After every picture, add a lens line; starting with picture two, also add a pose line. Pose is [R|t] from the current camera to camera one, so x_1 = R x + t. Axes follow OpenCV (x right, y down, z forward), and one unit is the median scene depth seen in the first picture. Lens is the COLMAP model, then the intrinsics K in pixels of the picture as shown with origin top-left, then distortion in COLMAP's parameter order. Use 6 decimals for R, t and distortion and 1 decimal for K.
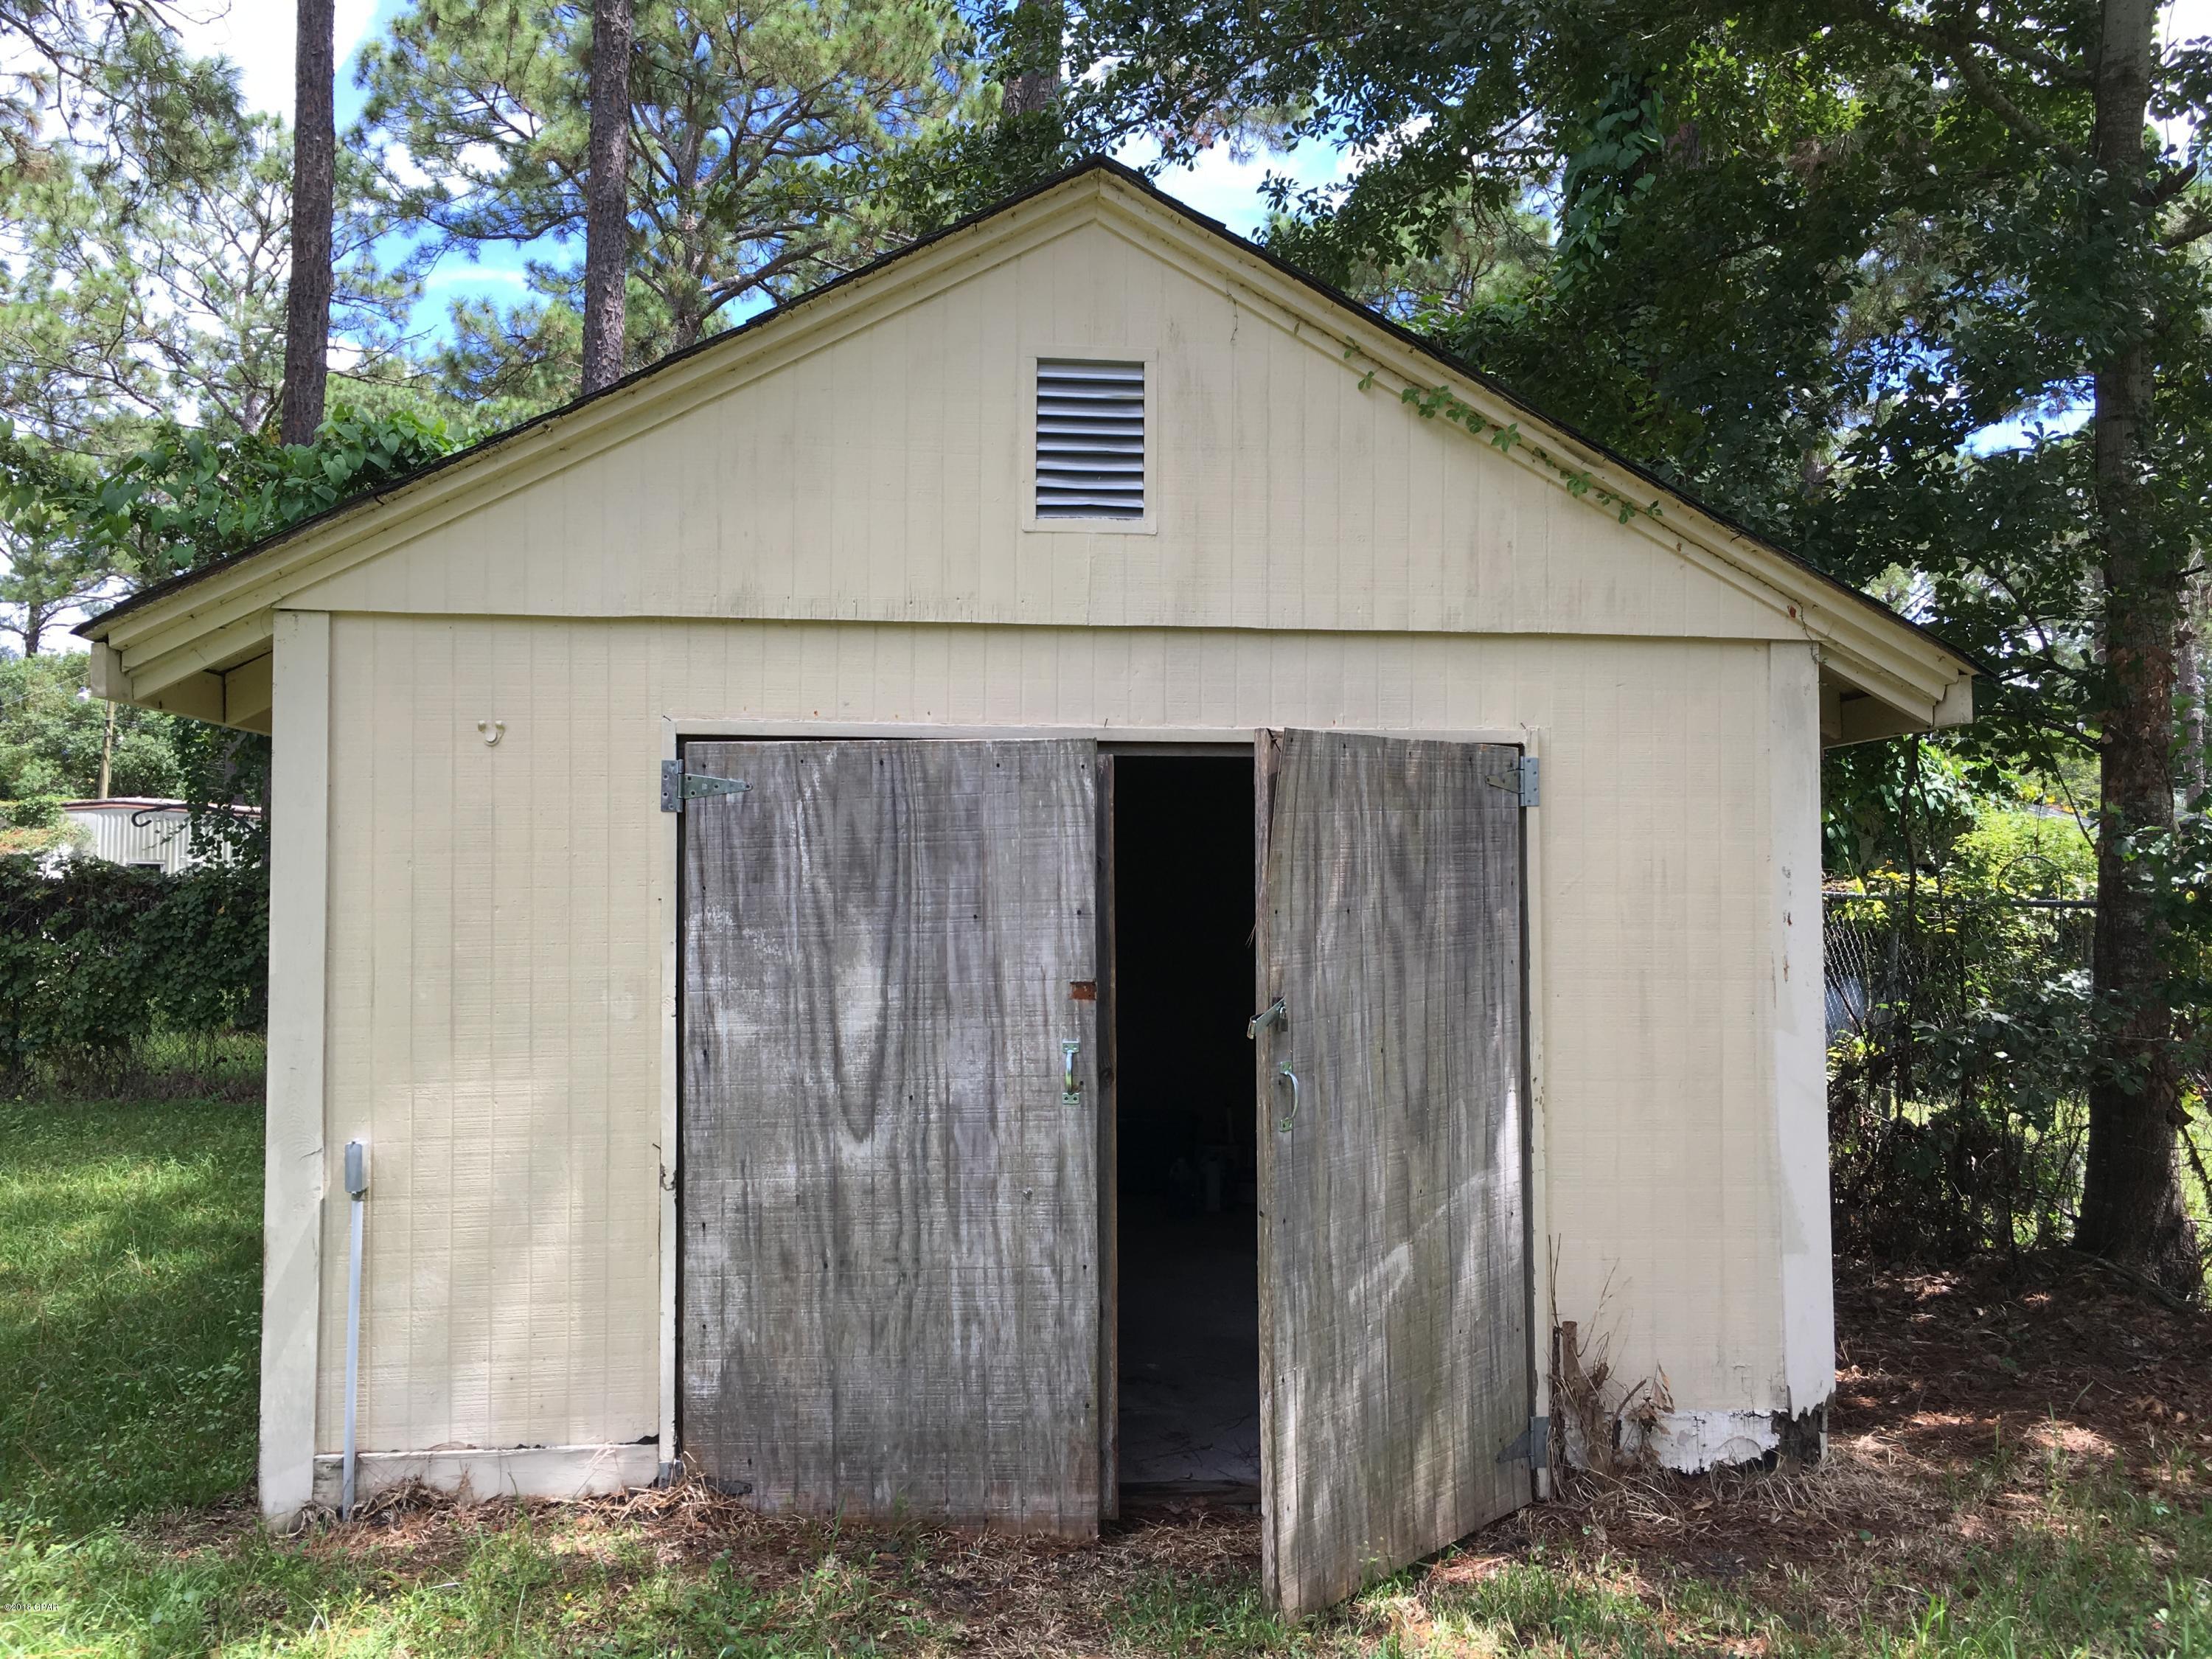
lens RADIAL K [[1884.9, 0, 1110.4], [0, 1884.9, 817.0], [0, 0, 1]] dist [0.070309, -0.090081]
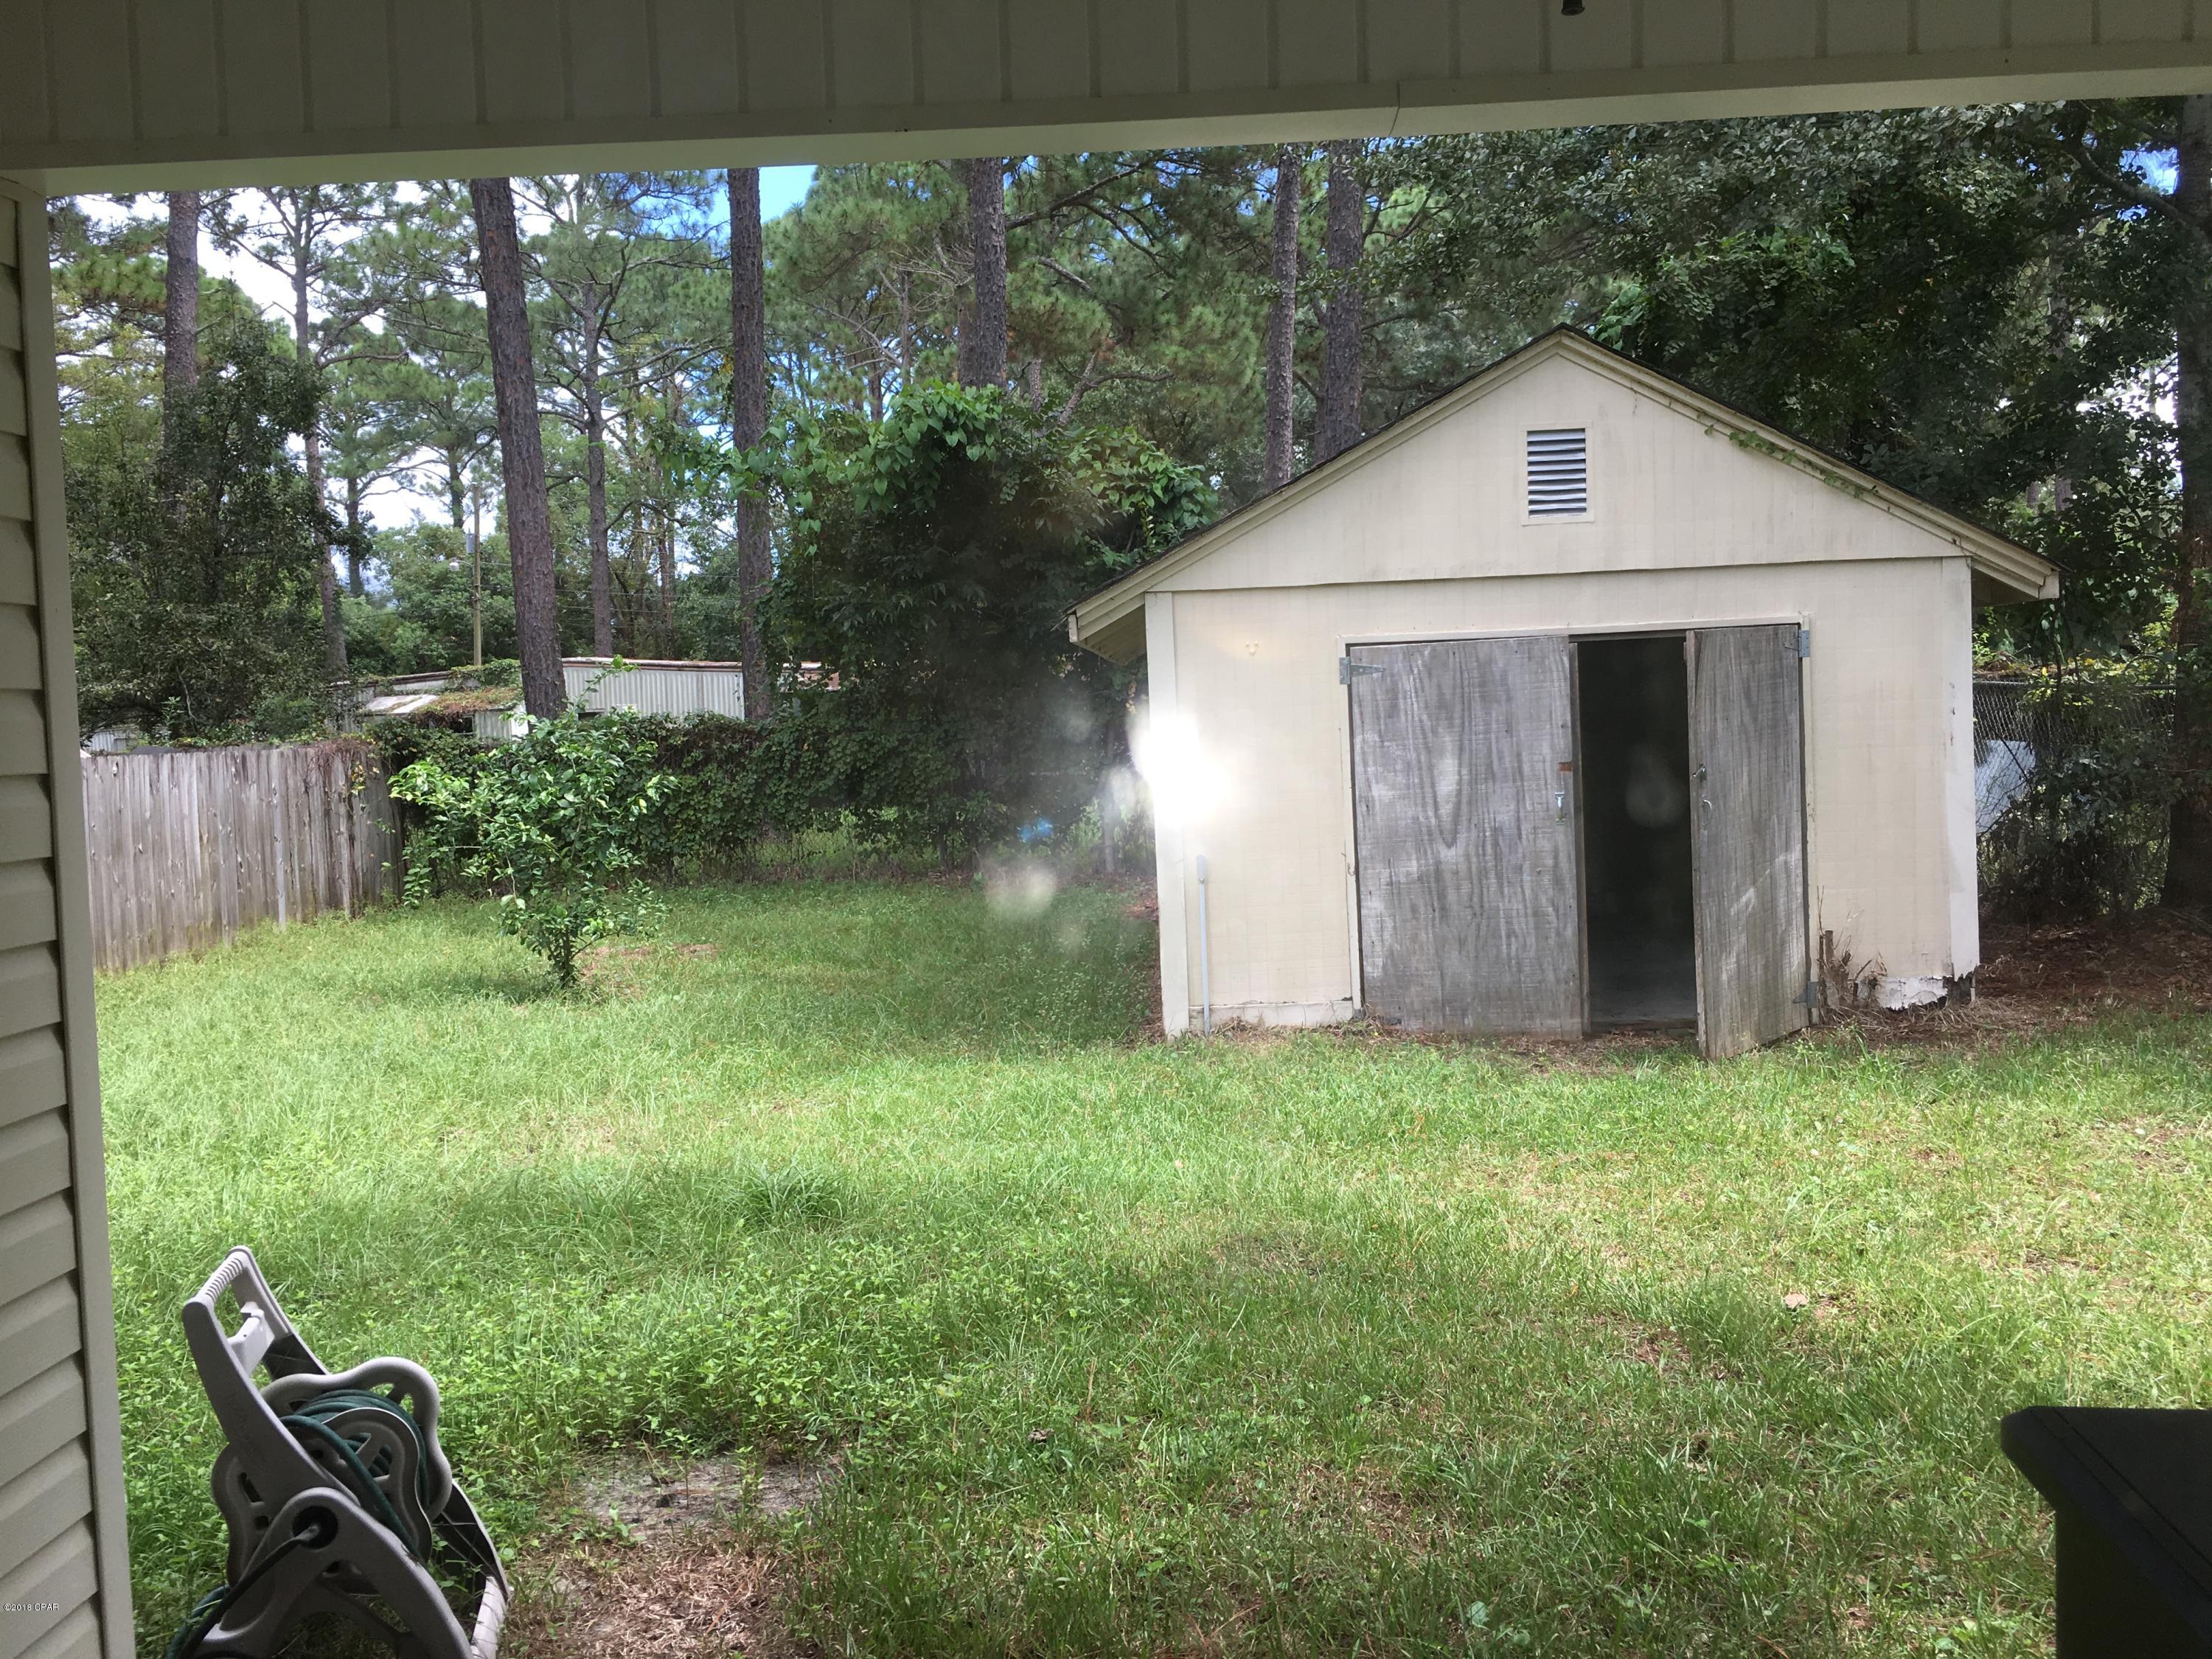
lens RADIAL K [[1884.9, 0, 1108.6], [0, 1884.9, 824.9], [0, 0, 1]] dist [0.070309, -0.090081]
pose [[0.992394, -0.037451, -0.117266, -0.249875], [0.049627, 0.993474, 0.102699, -0.069811], [0.112654, -0.107737, 0.987776, -0.959492]]
